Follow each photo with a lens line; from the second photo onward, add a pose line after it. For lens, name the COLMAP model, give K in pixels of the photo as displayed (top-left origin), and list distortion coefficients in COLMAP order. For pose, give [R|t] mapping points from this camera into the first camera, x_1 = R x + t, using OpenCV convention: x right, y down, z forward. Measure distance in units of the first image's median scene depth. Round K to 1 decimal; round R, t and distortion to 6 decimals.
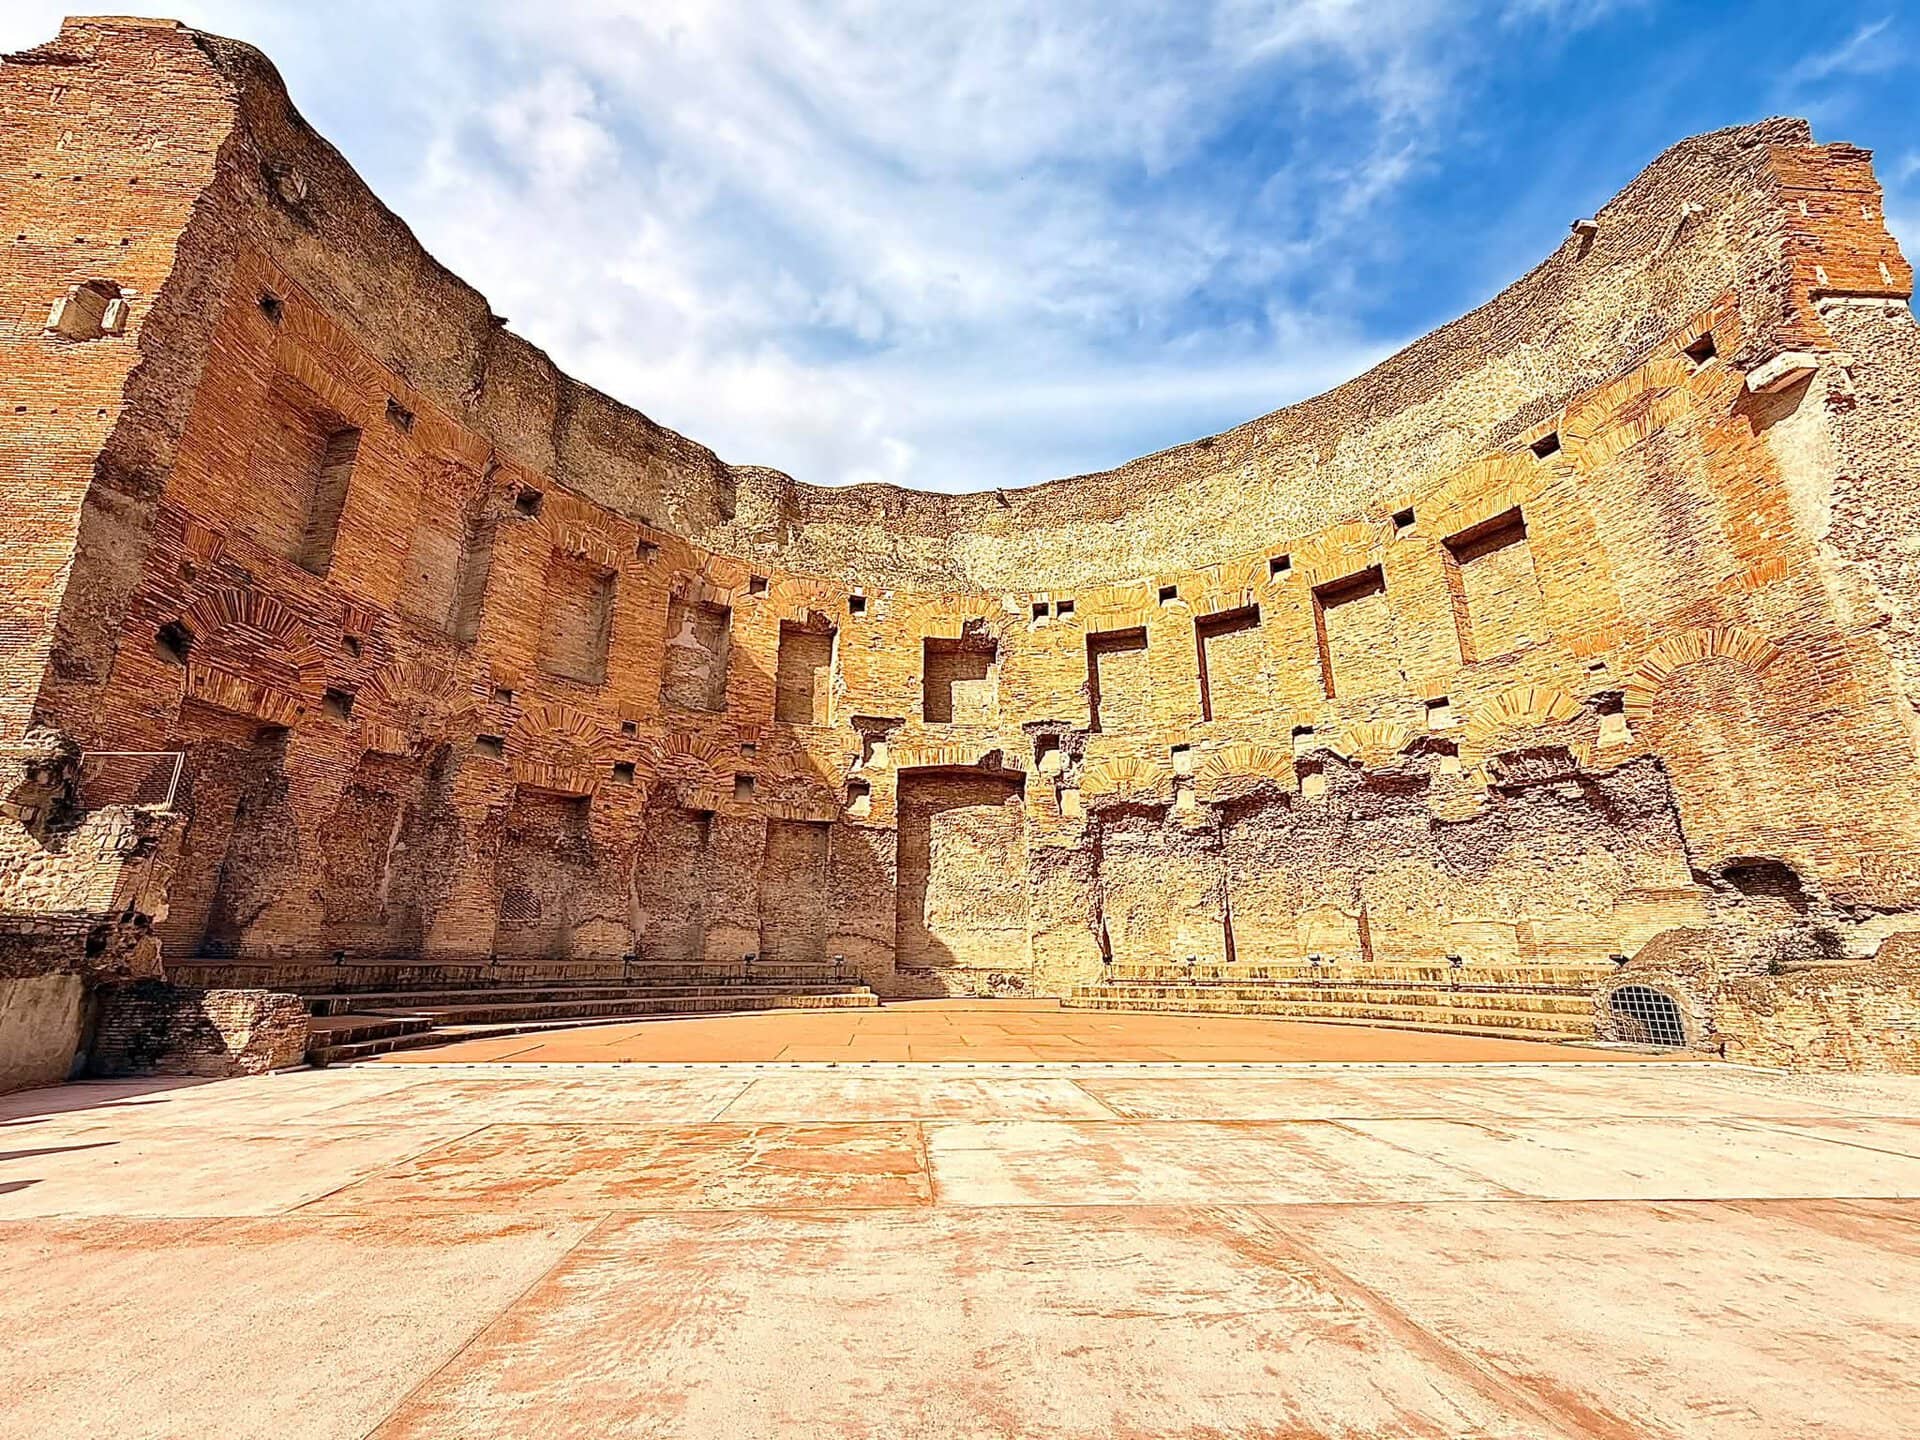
lens RADIAL K [[831.1, 0, 964.1], [0, 831.1, 709.0], [0, 0, 1]] dist [-0.001239, -0.000053]
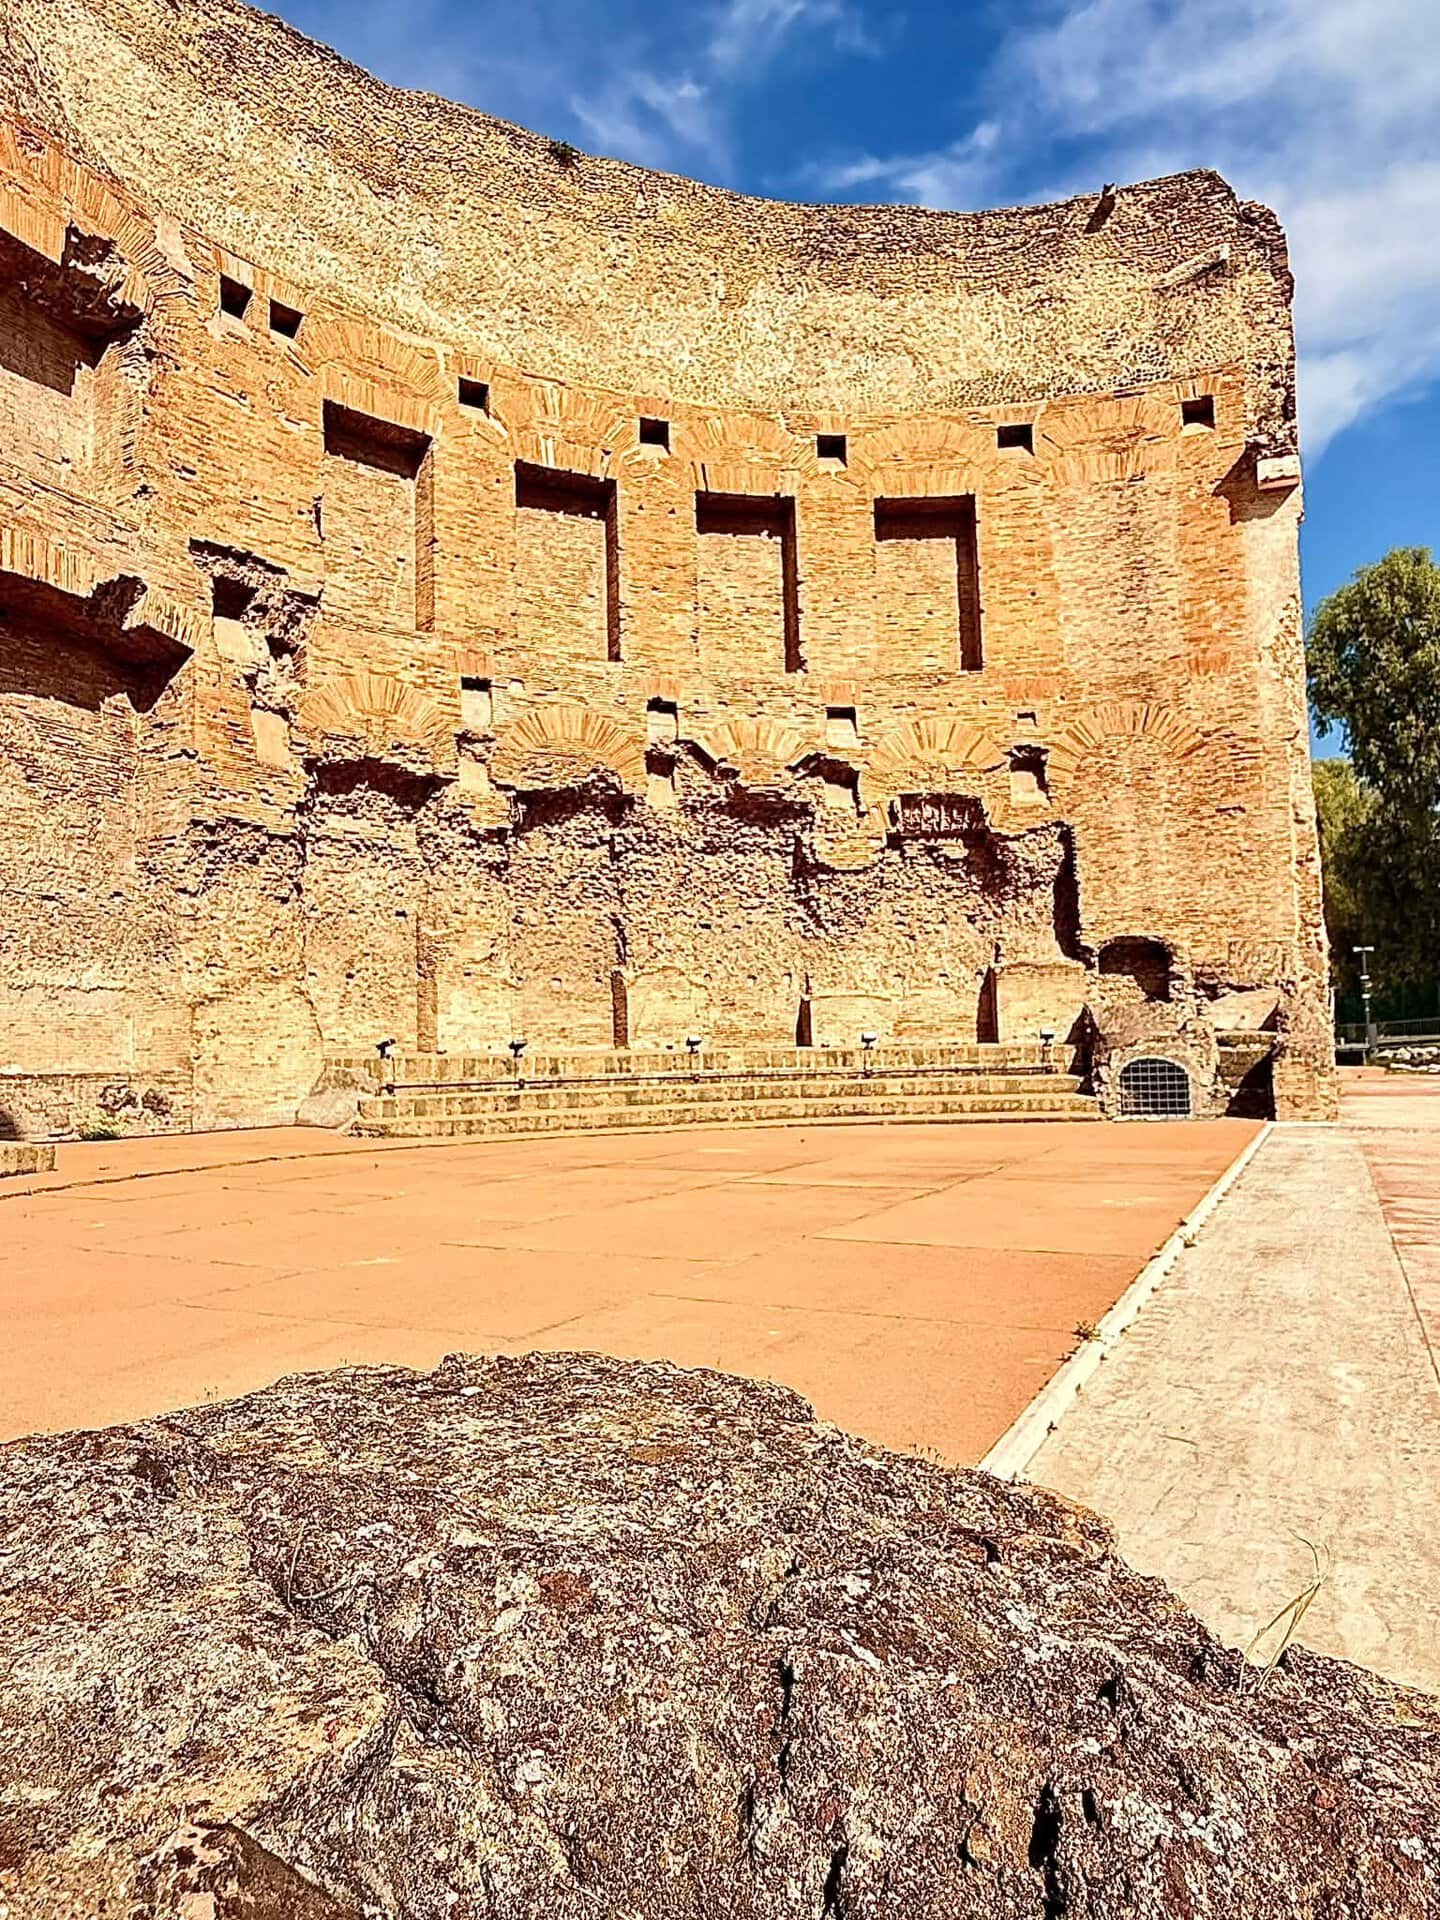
lens RADIAL K [[1227.7, 0, 717.3], [0, 1227.7, 954.9], [0, 0, 1]] dist [-0.002402, -0.001281]
pose [[0.488912, 0.060328, 0.870245, -0.481292], [-0.227273, 0.971962, 0.060305, 0.180661], [-0.842207, -0.227267, 0.488914, 0.553658]]
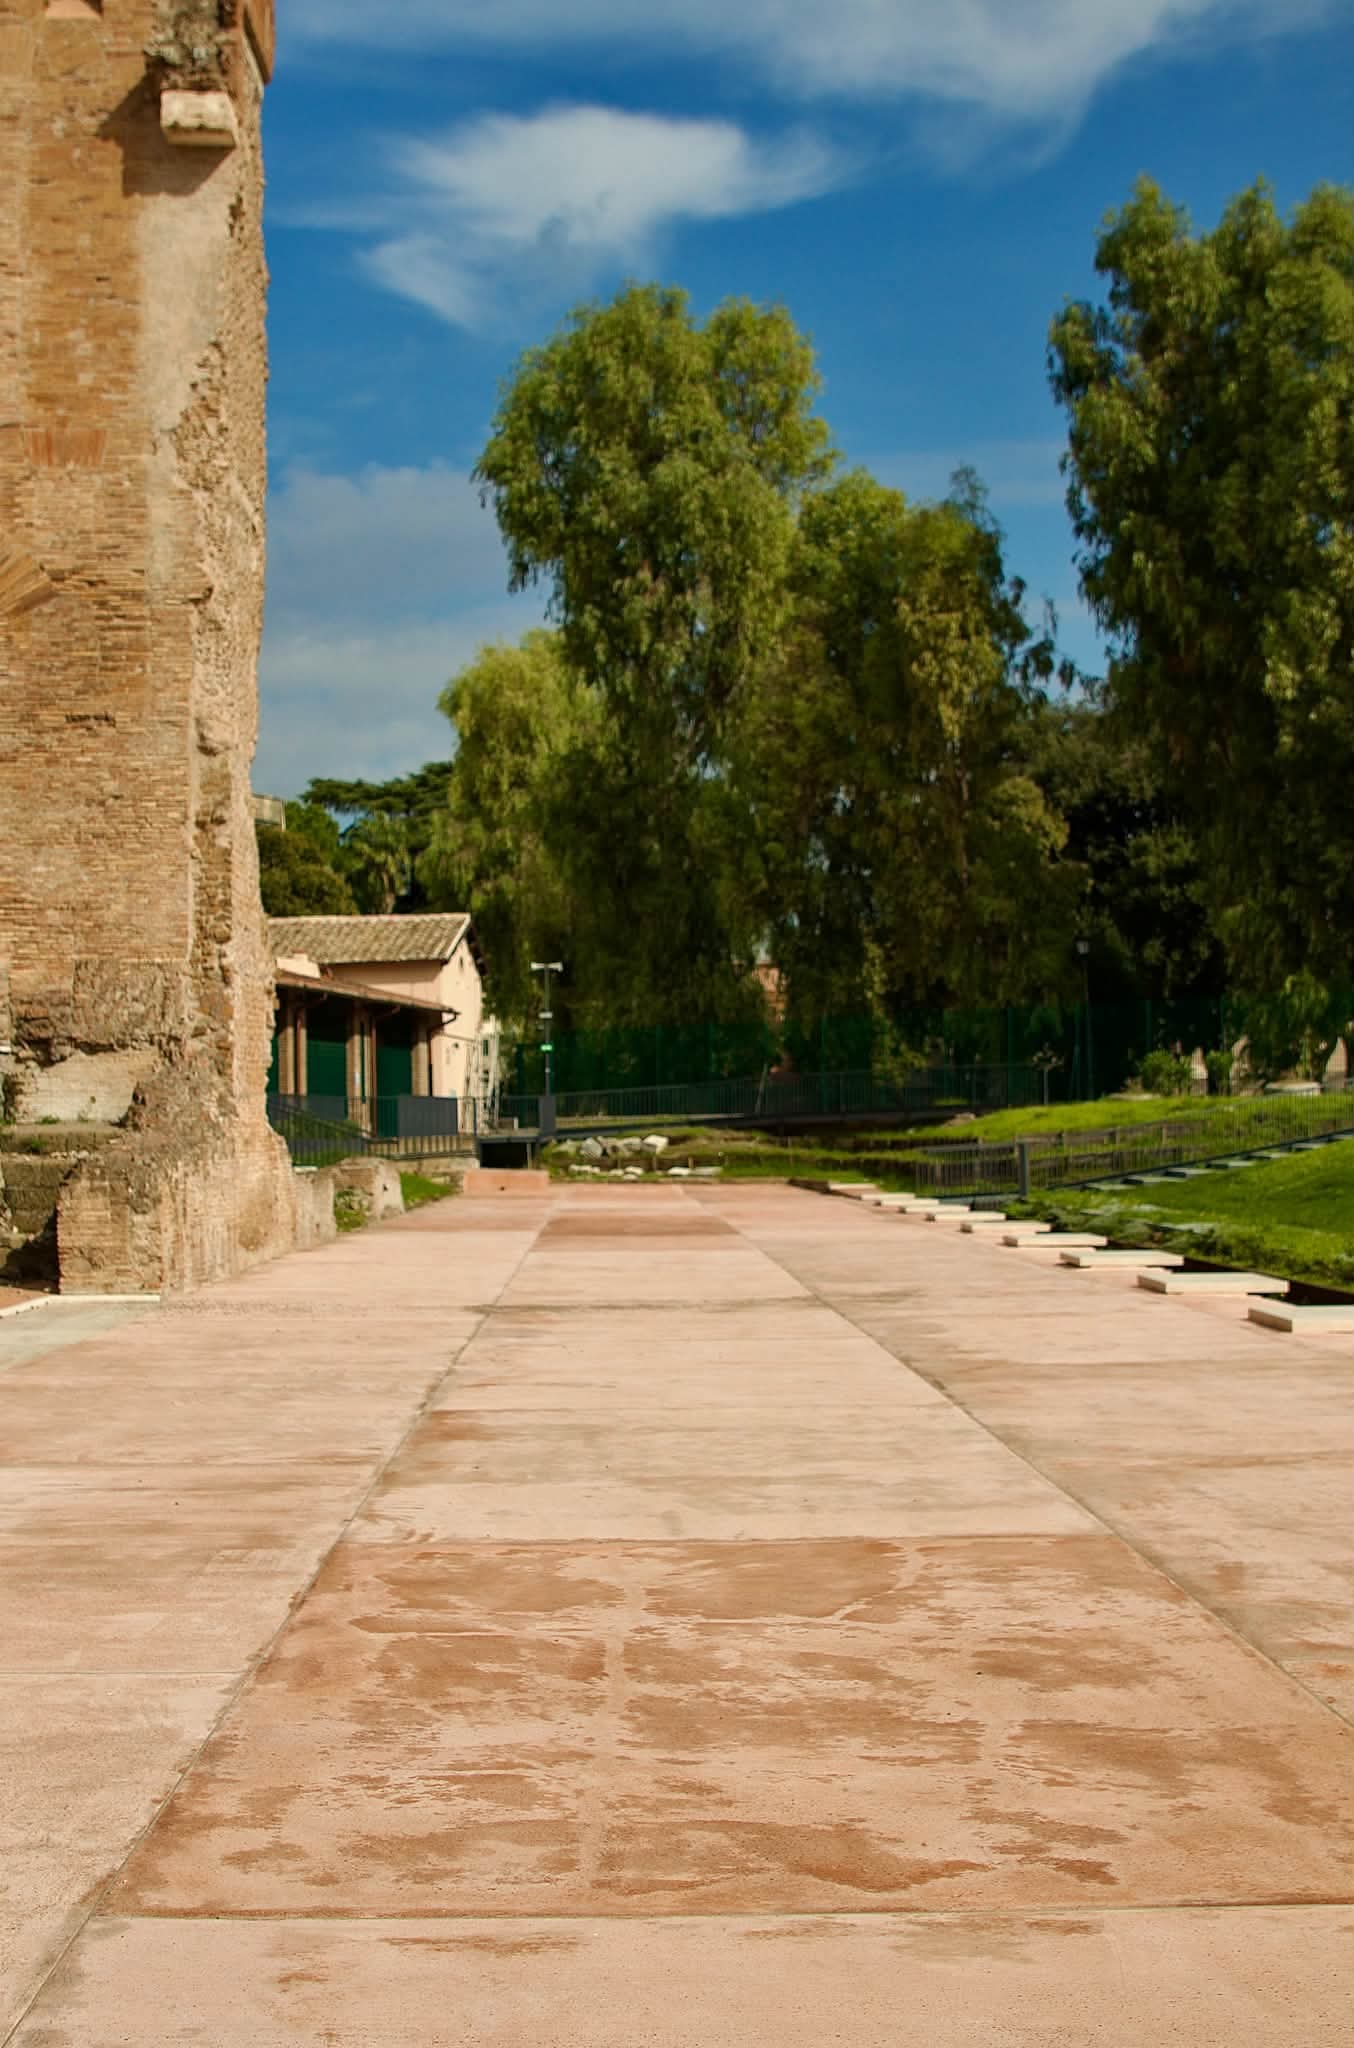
lens RADIAL K [[2363.2, 0, 677.0], [0, 2363.2, 1024.0], [0, 0, 1]] dist [-0.072127, 0.077294]
pose [[0.042469, 0.036163, 0.998443, -0.435113], [-0.271571, 0.962136, -0.023297, 0.103321], [-0.961481, -0.270159, 0.050682, 0.346028]]
